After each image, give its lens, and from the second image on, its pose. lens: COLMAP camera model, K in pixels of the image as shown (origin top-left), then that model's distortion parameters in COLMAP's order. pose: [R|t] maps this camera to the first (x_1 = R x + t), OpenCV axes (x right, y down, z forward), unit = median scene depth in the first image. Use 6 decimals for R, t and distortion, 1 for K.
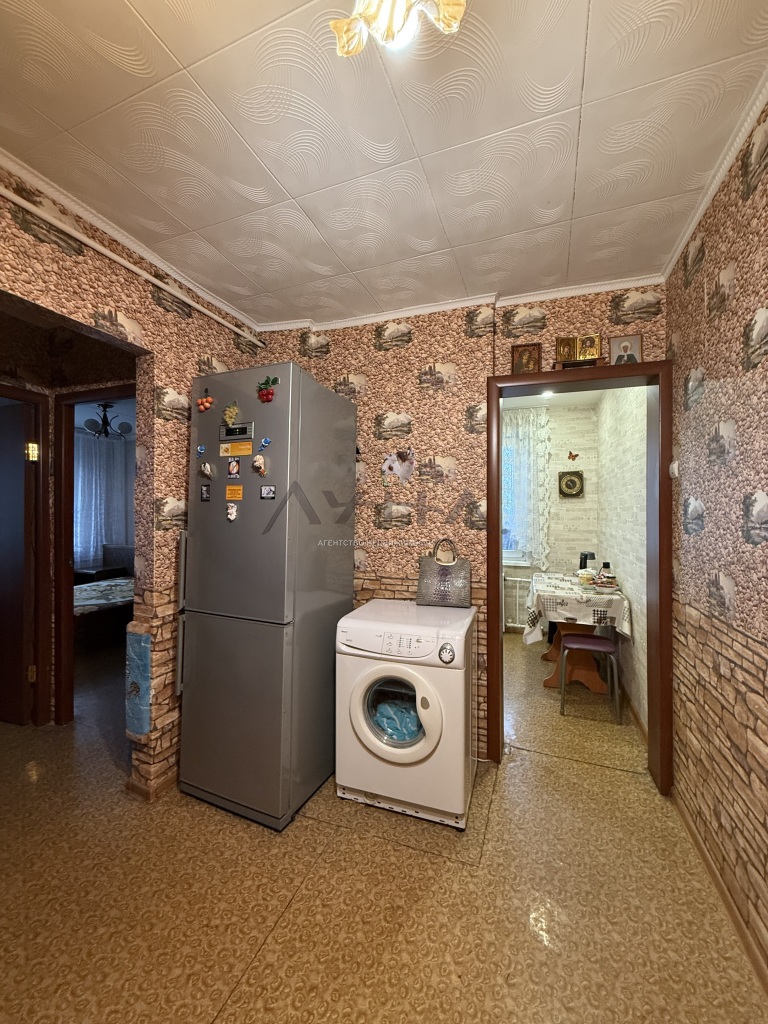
lens RADIAL K [[407.2, 0, 385.6], [0, 407.2, 509.7], [0, 0, 1]] dist [-0.000089, -0.000600]
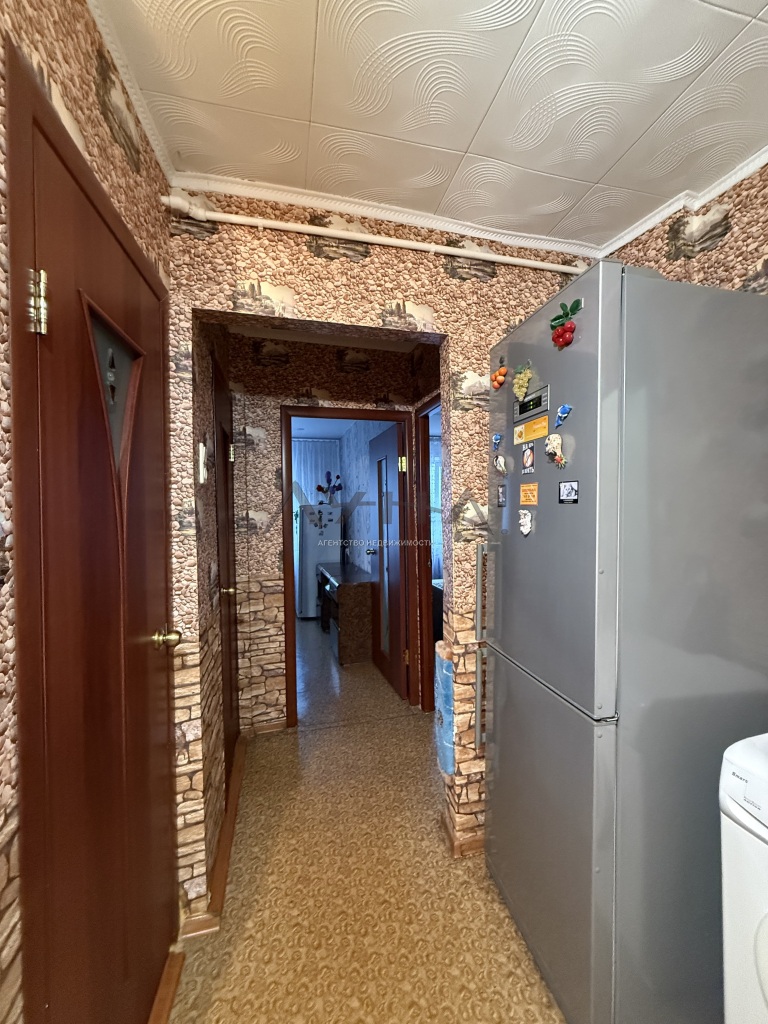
lens RADIAL K [[407.2, 0, 385.6], [0, 407.2, 509.7], [0, 0, 1]] dist [-0.000089, -0.000600]
pose [[0.582899, -0.011281, -0.812467, 0.046584], [0.022137, 0.999753, 0.002001, -0.021948], [0.812243, -0.019152, 0.583004, 0.388696]]
